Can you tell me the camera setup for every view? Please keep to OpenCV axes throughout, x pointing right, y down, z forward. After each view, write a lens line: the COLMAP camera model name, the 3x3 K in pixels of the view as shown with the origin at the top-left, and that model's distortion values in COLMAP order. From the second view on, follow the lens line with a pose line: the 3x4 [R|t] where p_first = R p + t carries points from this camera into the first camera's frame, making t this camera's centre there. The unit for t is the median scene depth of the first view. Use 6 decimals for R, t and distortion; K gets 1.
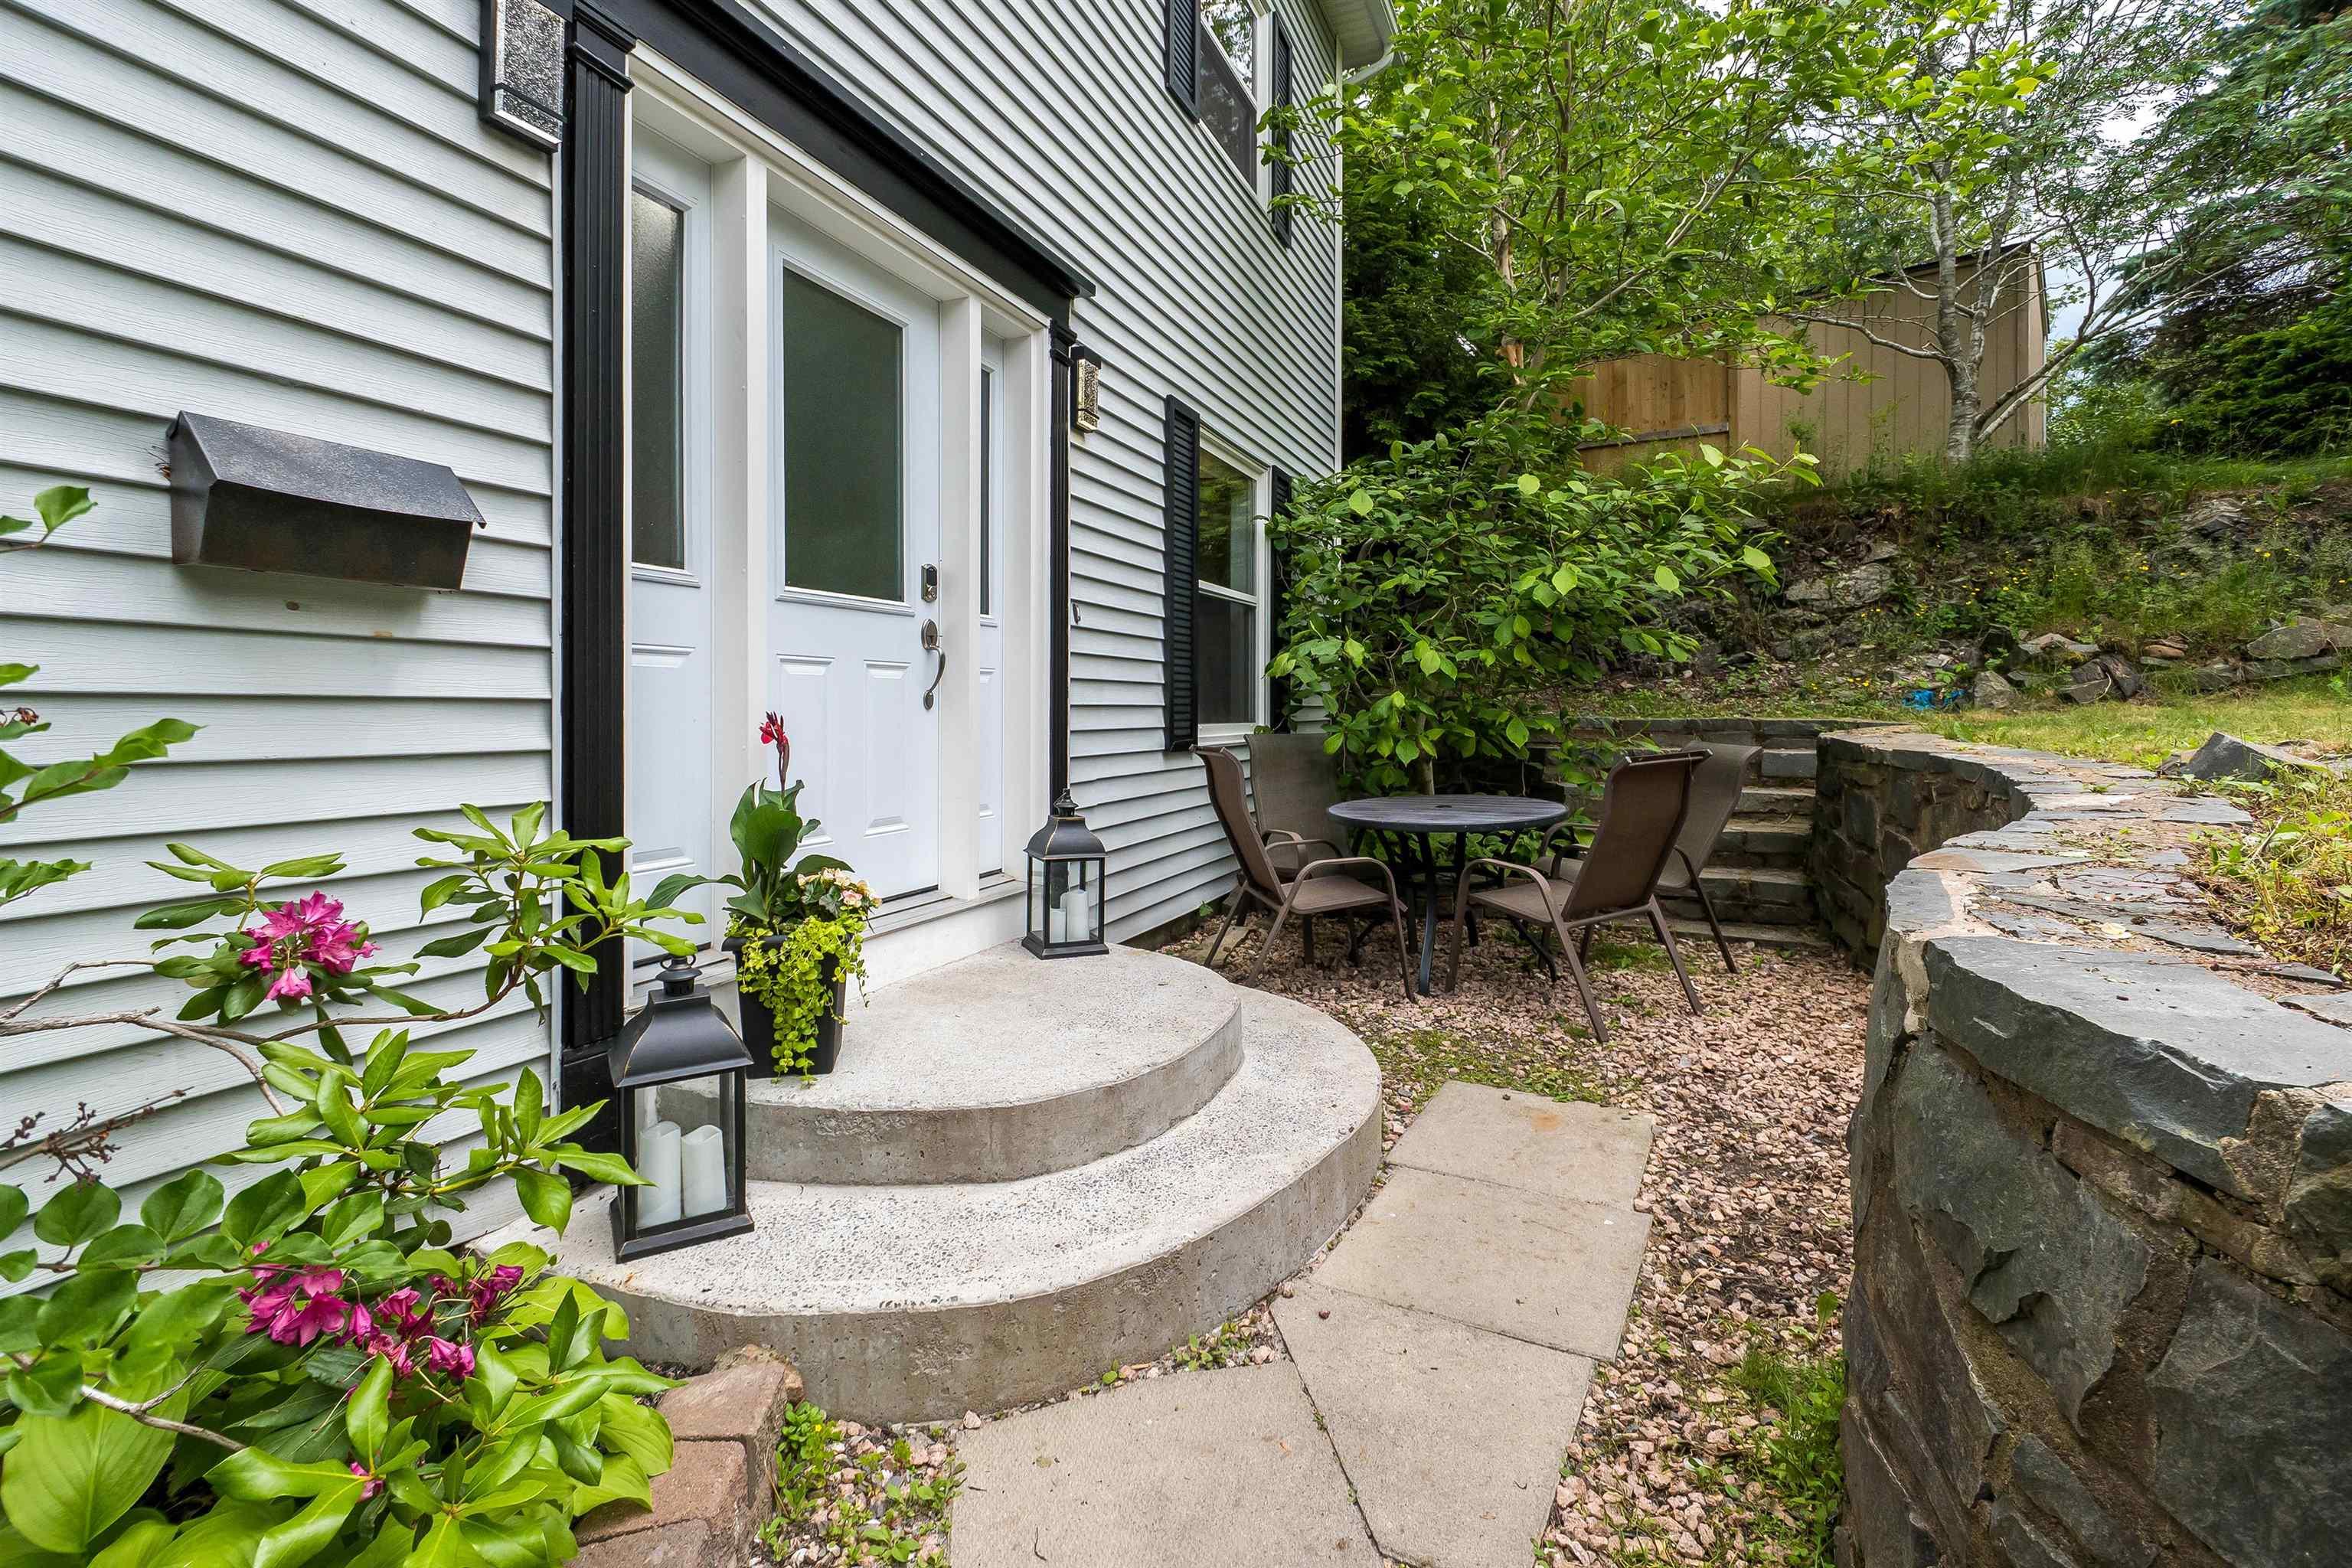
lens RADIAL K [[1053.7, 0, 1178.4], [0, 1053.7, 703.0], [0, 0, 1]] dist [-0.003228, -0.000311]
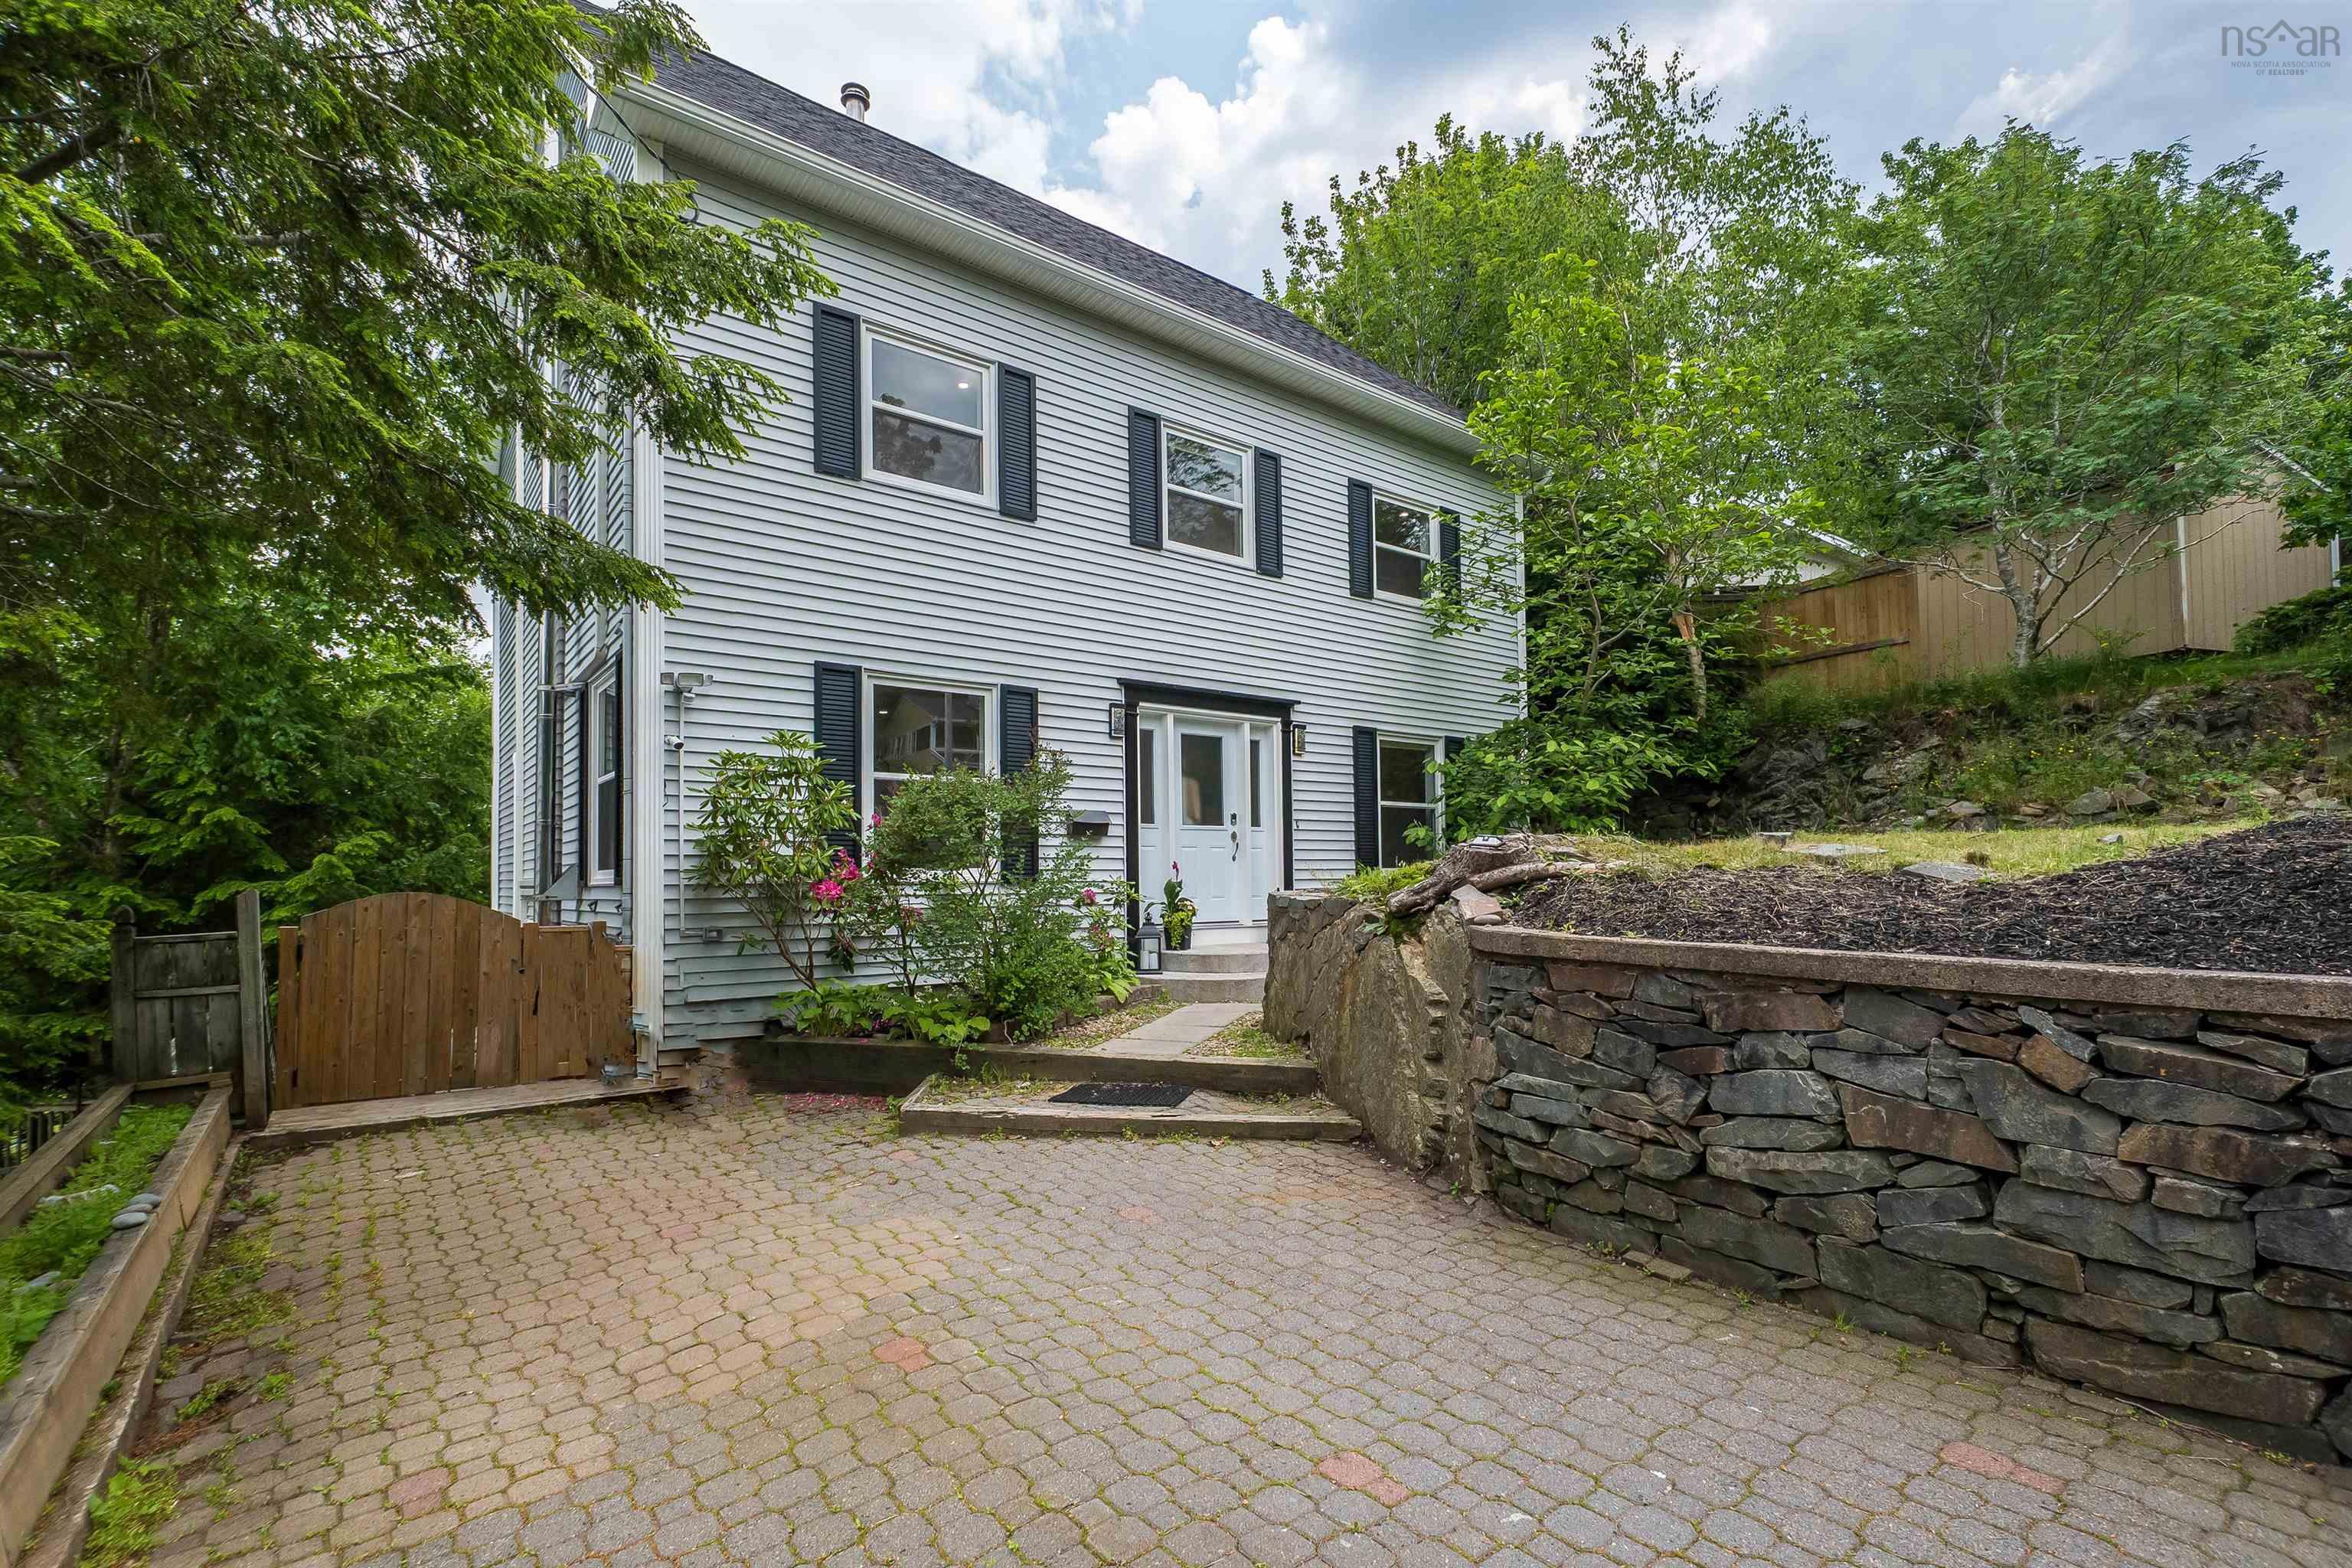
lens RADIAL K [[1043.1, 0, 1174.0], [0, 1043.1, 840.8], [0, 0, 1]] dist [-0.000066, -0.000005]
pose [[0.879340, -0.030282, -0.475231, 1.056807], [0.016214, 0.999301, -0.033675, 0.046733], [0.475919, 0.021907, 0.879216, -1.741601]]
